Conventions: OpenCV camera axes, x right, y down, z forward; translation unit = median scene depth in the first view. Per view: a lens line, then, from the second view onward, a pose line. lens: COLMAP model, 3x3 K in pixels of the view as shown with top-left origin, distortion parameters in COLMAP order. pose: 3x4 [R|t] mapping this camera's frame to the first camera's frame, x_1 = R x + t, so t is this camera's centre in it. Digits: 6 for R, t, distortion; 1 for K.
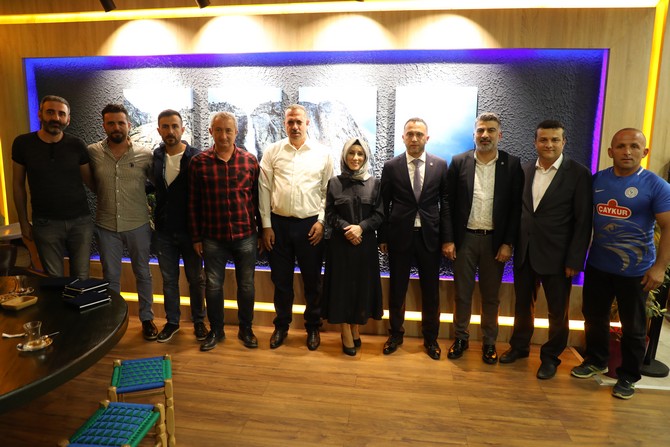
lens RADIAL K [[471.1, 0, 334.7], [0, 471.1, 224.4], [0, 0, 1]] dist [-0.061833, 0.029243]
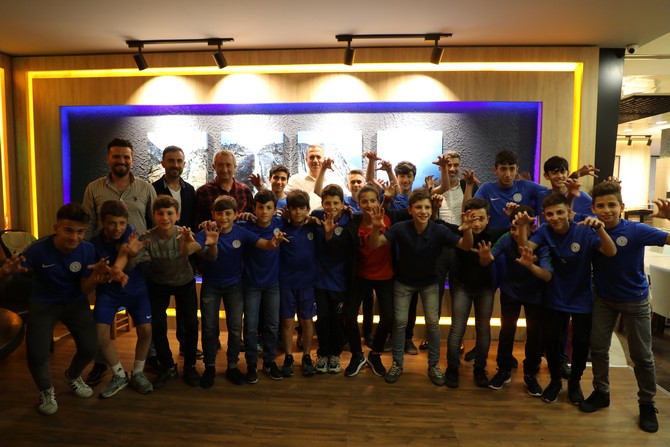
lens RADIAL K [[471.1, 0, 338.7], [0, 471.1, 220.0], [0, 0, 1]] dist [-0.061833, 0.029243]
pose [[0.997841, -0.015730, 0.063768, -0.052371], [0.019809, 0.997764, -0.063839, 0.017488], [-0.062621, 0.064965, 0.995921, -0.210238]]
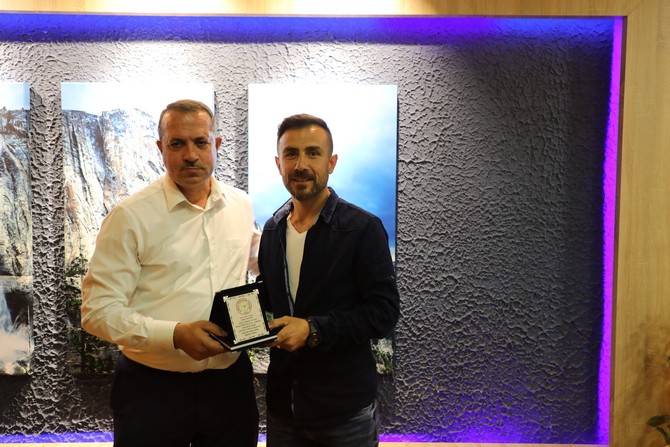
lens RADIAL K [[604.5, 0, 338.3], [0, 604.5, 222.1], [0, 0, 1]] dist [0.006497, 0.047954]
pose [[0.988434, -0.013405, 0.151059, 0.122784], [0.030938, 0.992961, -0.114326, -0.053858], [-0.148463, 0.117677, 0.981891, 0.316355]]
